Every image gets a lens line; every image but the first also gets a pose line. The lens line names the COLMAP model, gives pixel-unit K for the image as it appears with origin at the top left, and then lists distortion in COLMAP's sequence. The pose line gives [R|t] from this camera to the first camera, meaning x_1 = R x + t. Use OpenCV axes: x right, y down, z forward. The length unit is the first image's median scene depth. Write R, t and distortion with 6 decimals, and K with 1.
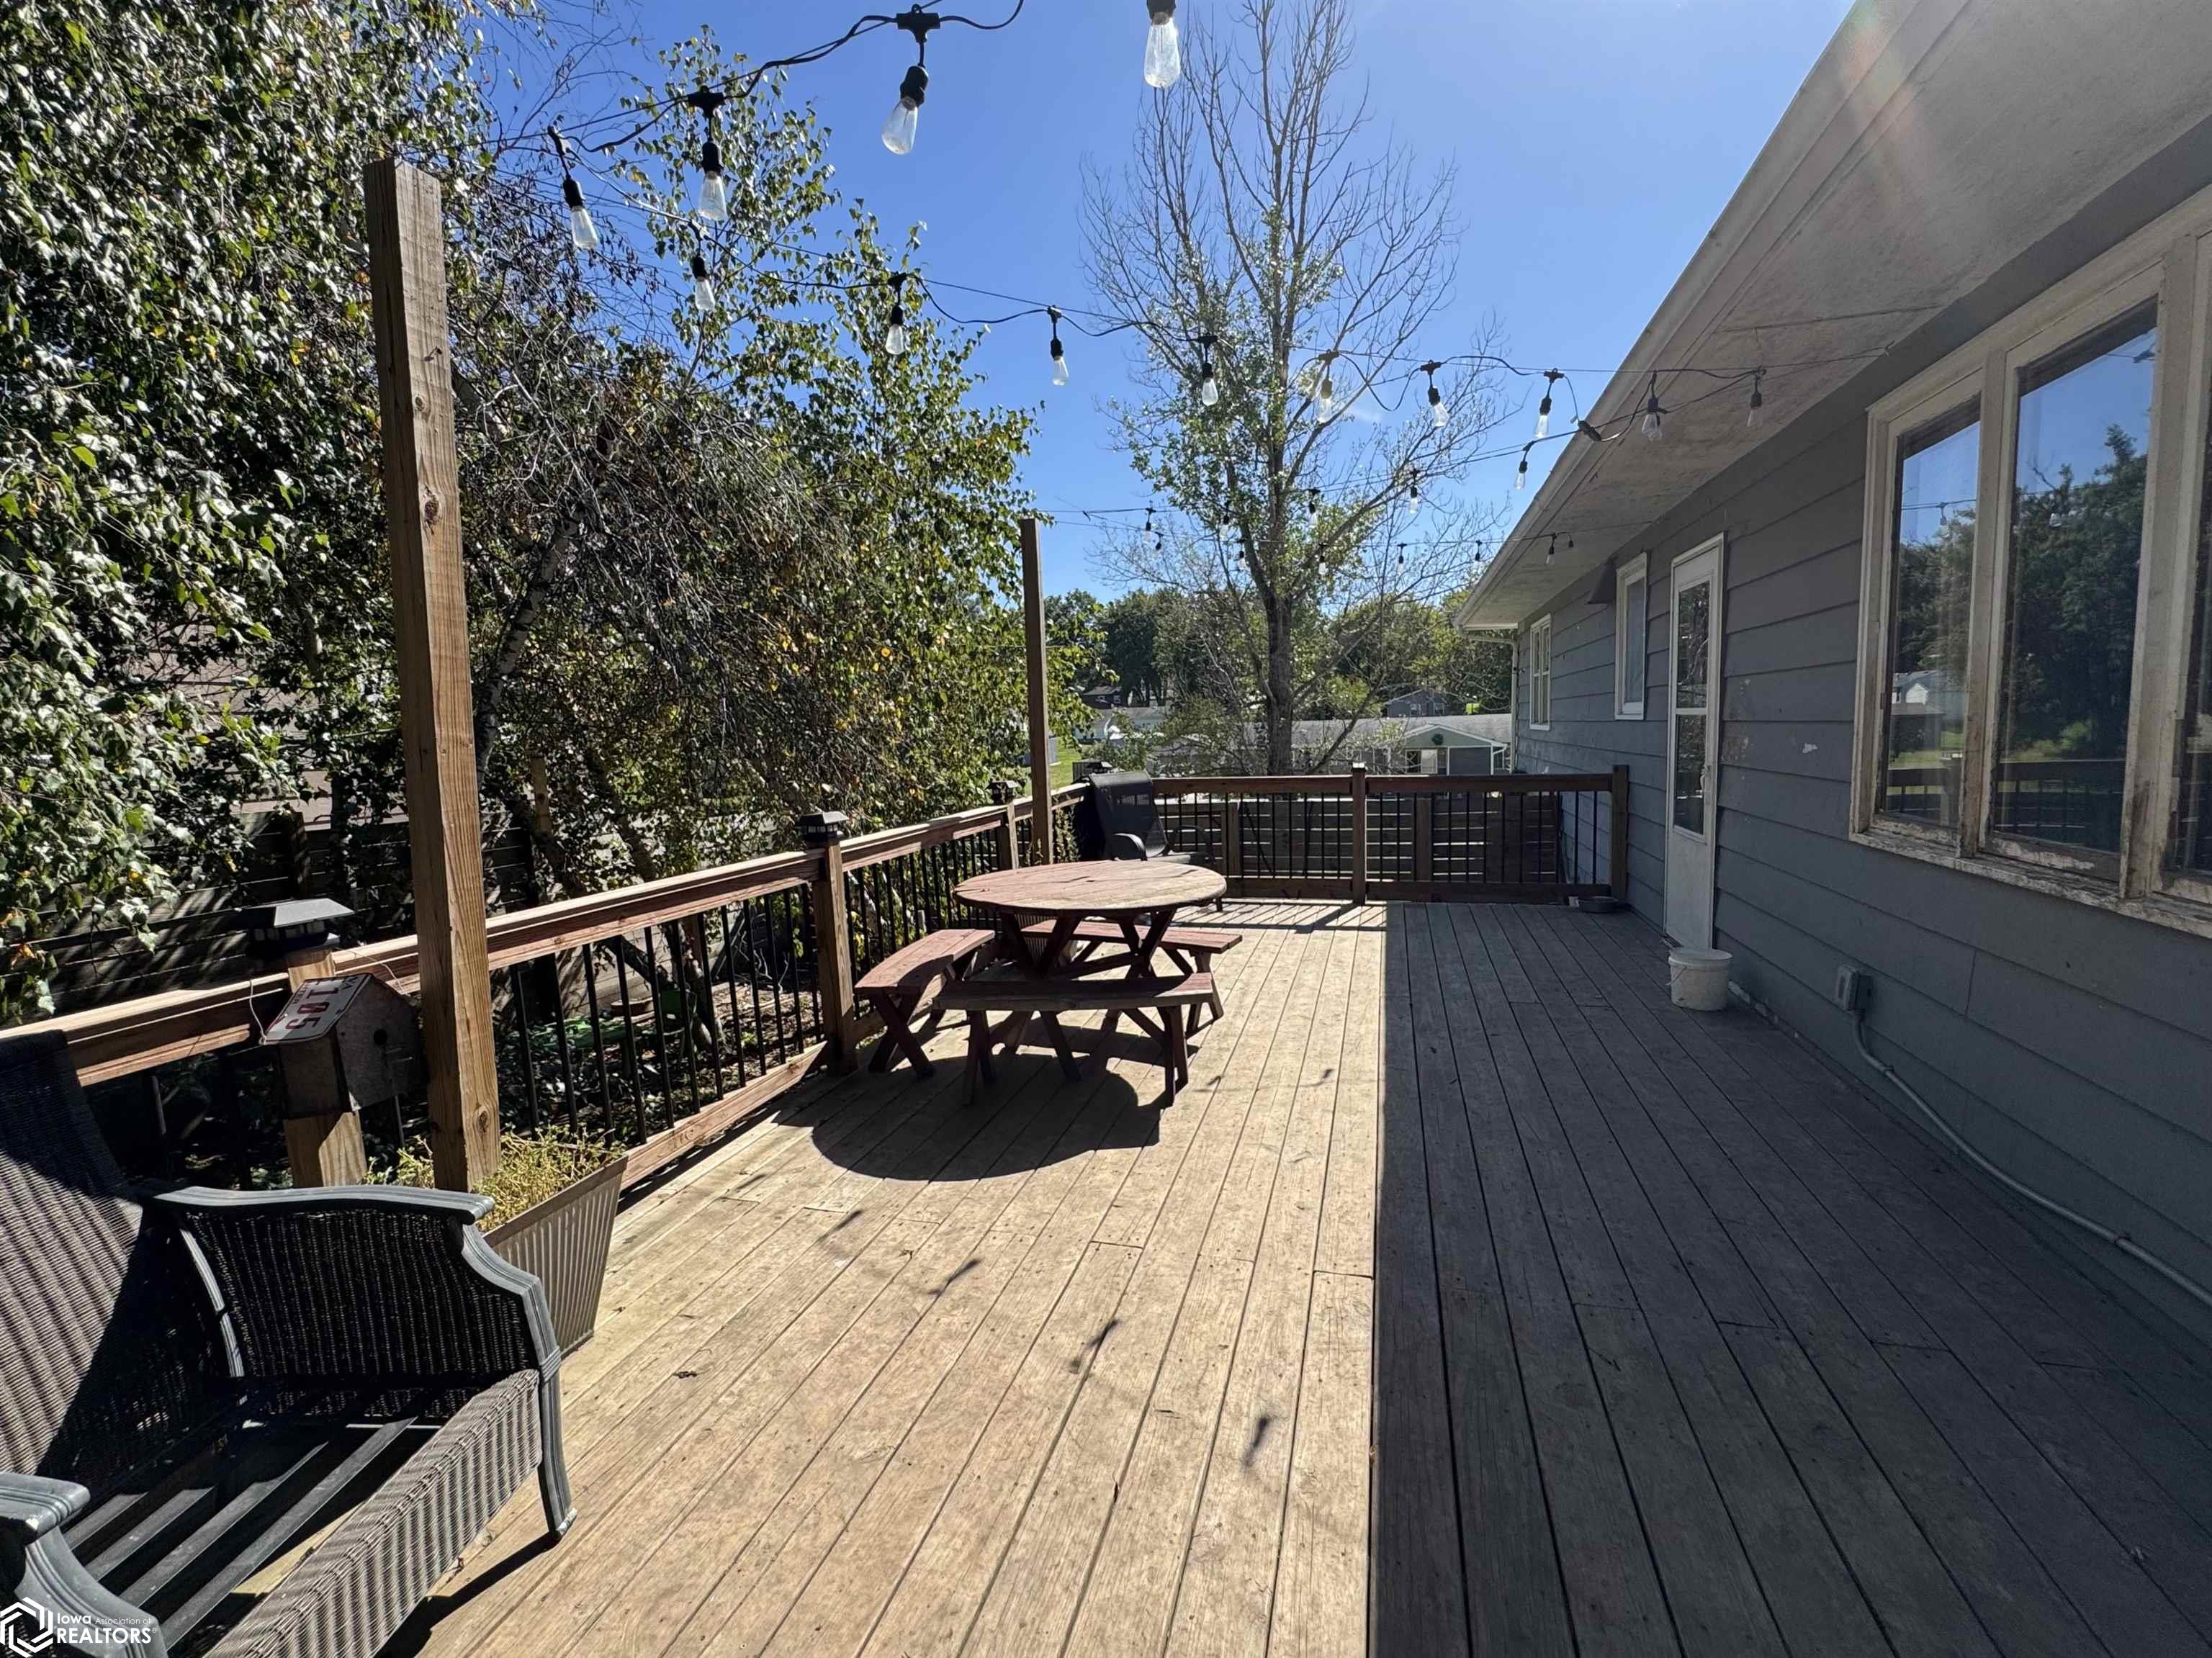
lens RADIAL K [[906.9, 0, 1109.7], [0, 906.9, 835.8], [0, 0, 1]] dist [-0.000517, -0.000116]
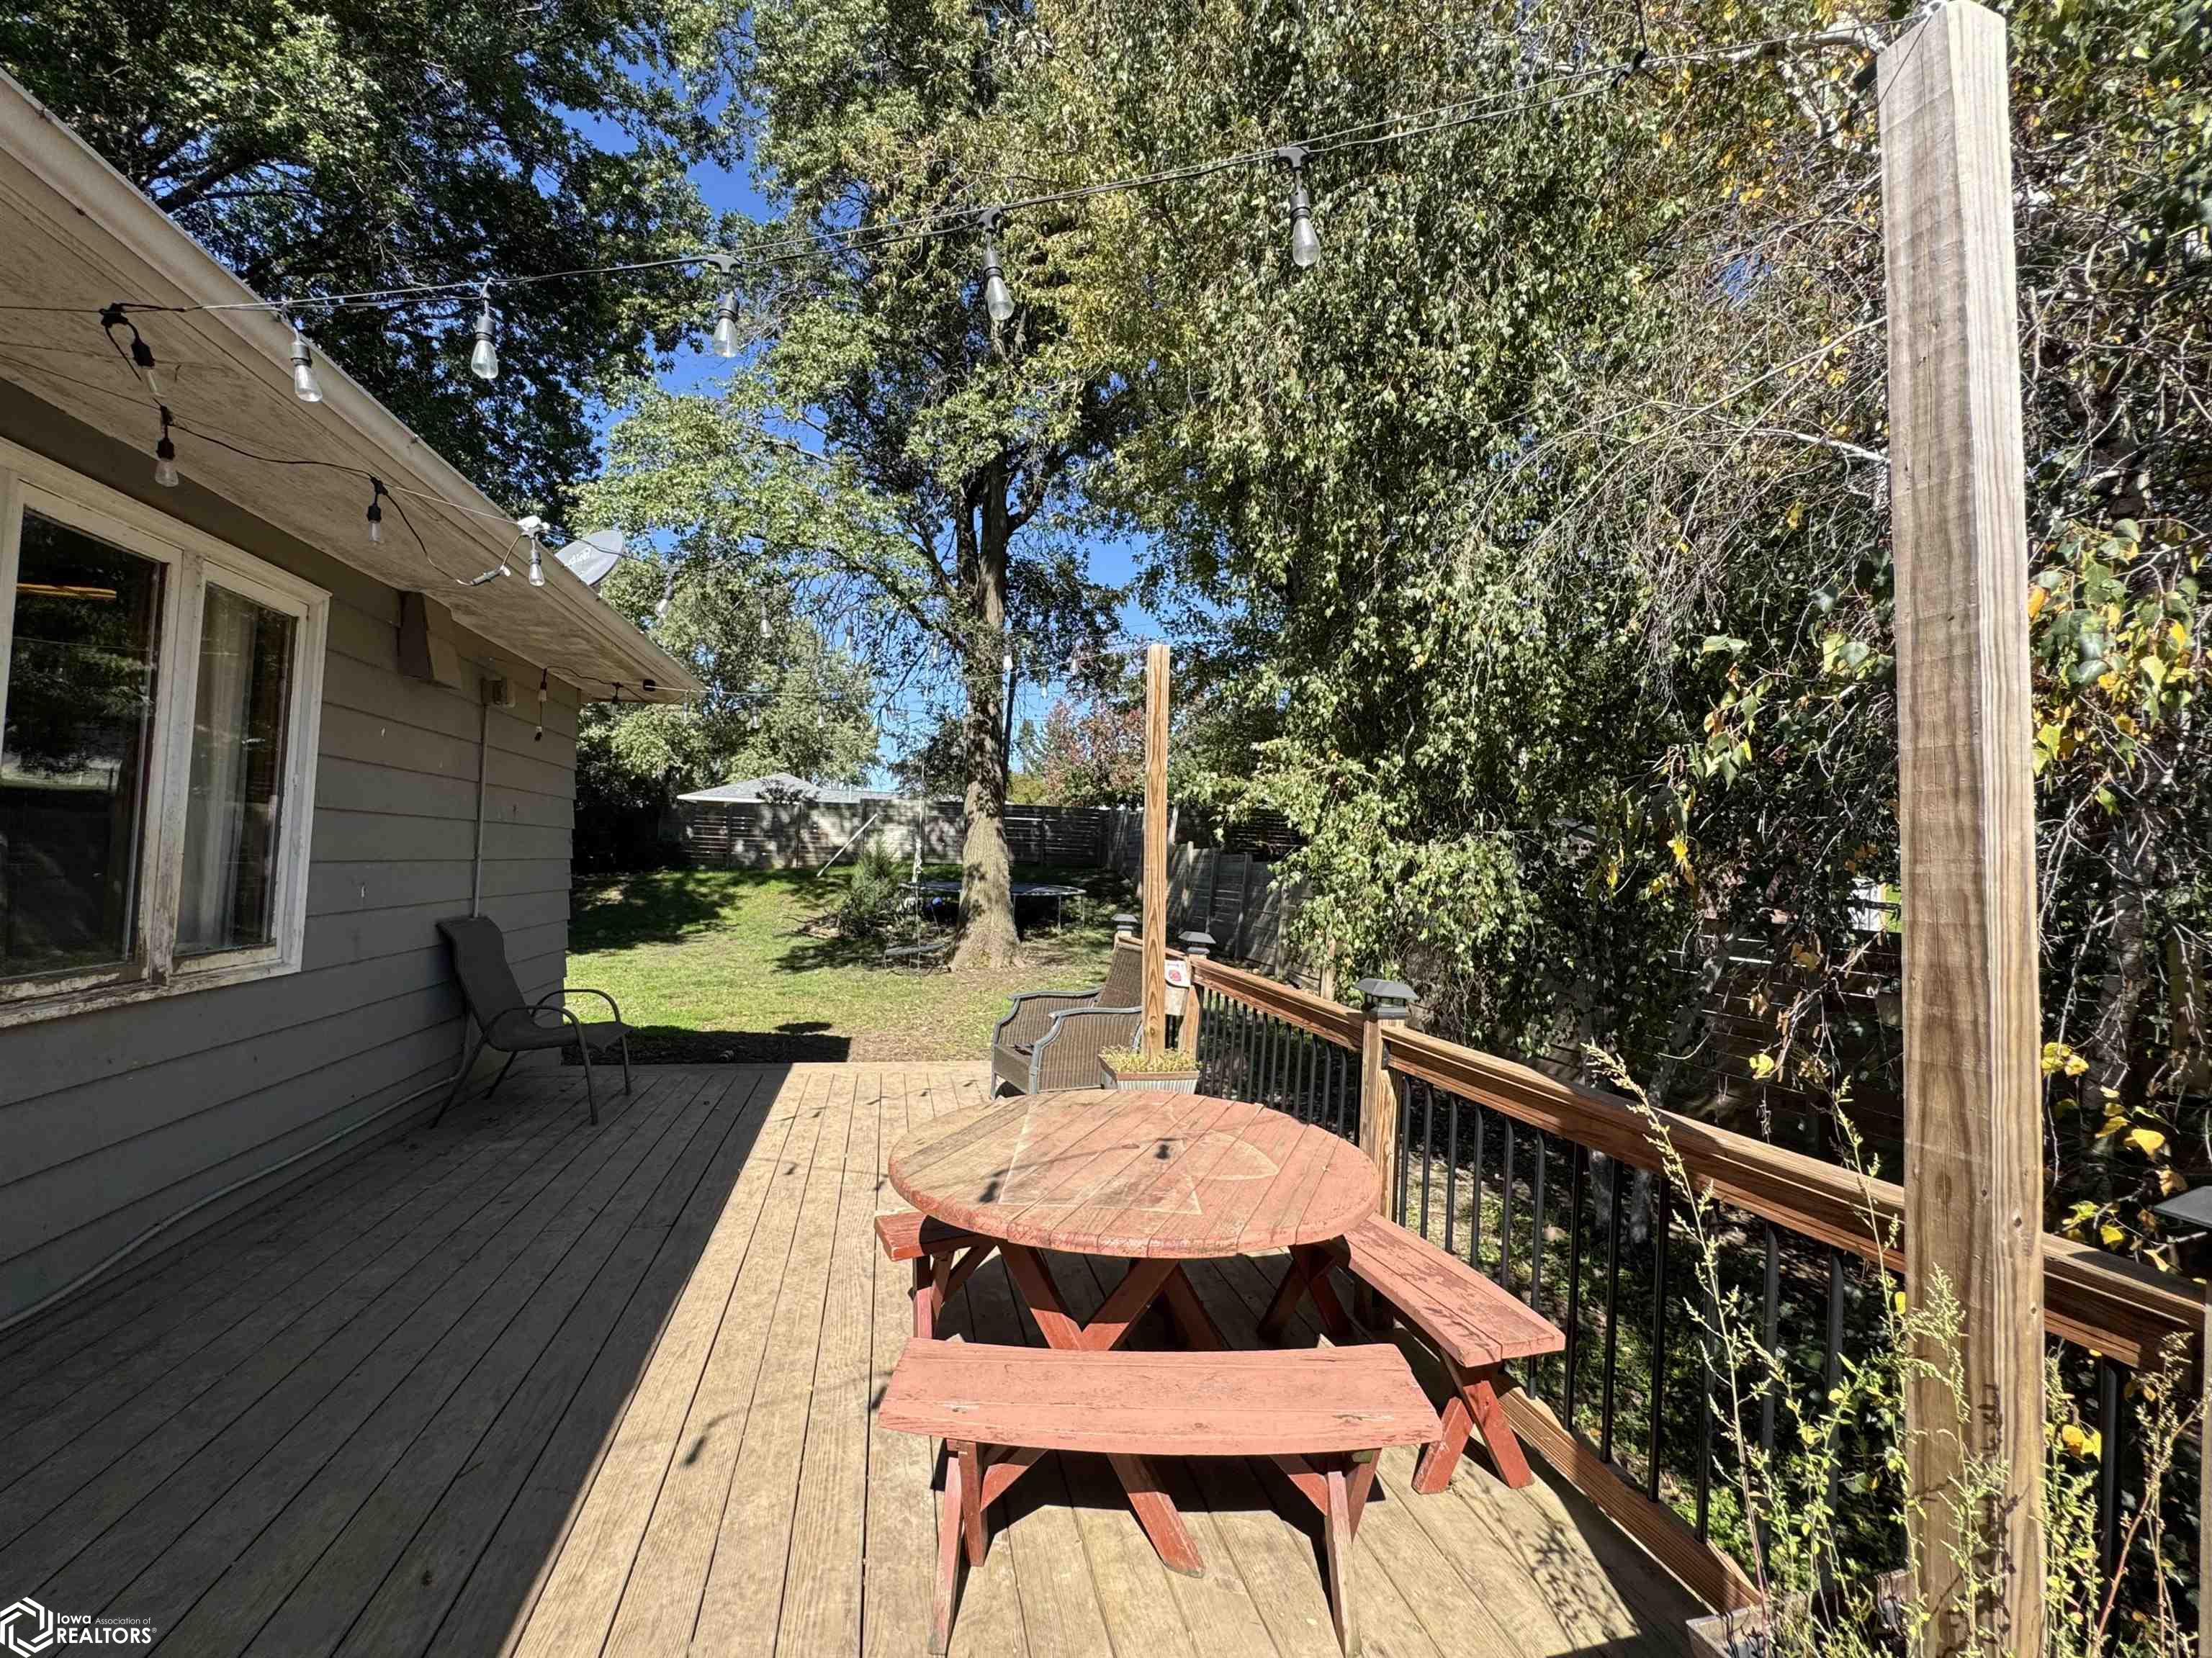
lens RADIAL K [[906.9, 0, 1109.7], [0, 906.9, 835.8], [0, 0, 1]] dist [-0.000517, -0.000116]
pose [[-0.866164, -0.008683, -0.499685, 0.426527], [-0.064248, 0.993487, 0.094107, -0.298145], [0.495613, 0.113616, -0.861080, 2.237003]]
